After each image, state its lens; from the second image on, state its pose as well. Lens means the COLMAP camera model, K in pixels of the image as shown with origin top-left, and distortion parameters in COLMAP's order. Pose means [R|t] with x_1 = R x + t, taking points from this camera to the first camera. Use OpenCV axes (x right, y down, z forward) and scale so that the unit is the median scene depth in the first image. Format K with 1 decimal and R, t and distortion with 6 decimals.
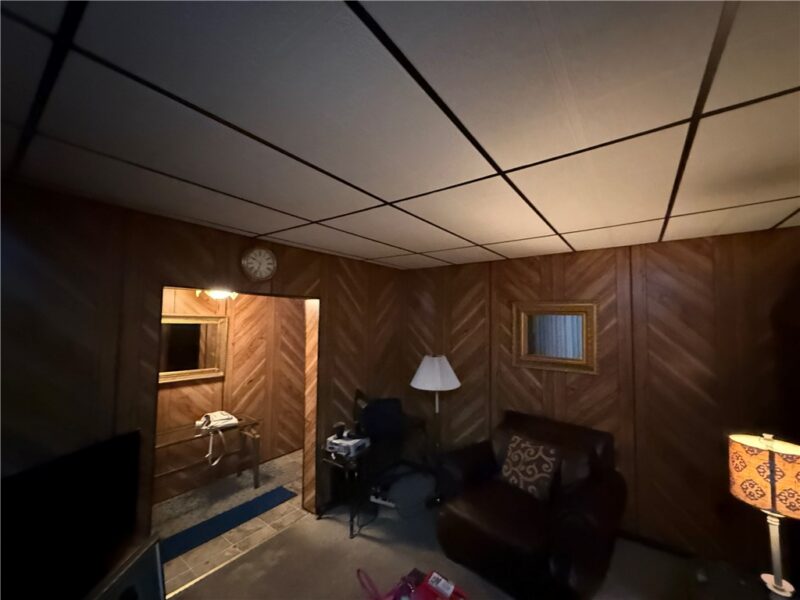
lens RADIAL K [[323.4, 0, 400.0], [0, 323.4, 300.0], [0, 0, 1]] dist [0.000264, -0.000034]
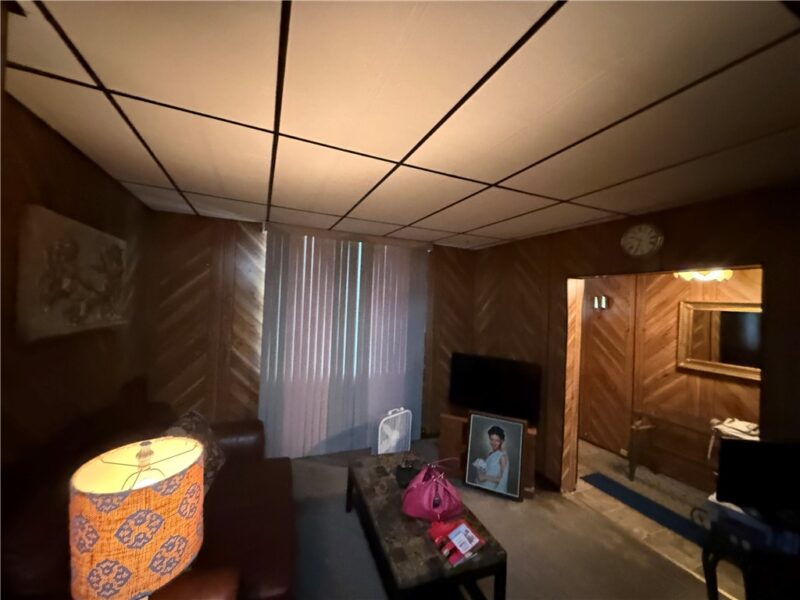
lens RADIAL K [[323.4, 0, 400.0], [0, 323.4, 300.0], [0, 0, 1]] dist [0.000264, -0.000034]
pose [[-0.498473, -0.016614, -0.866746, 0.669146], [0.020089, 0.999326, -0.030709, 0.066109], [0.866672, -0.032720, -0.497804, 0.868478]]
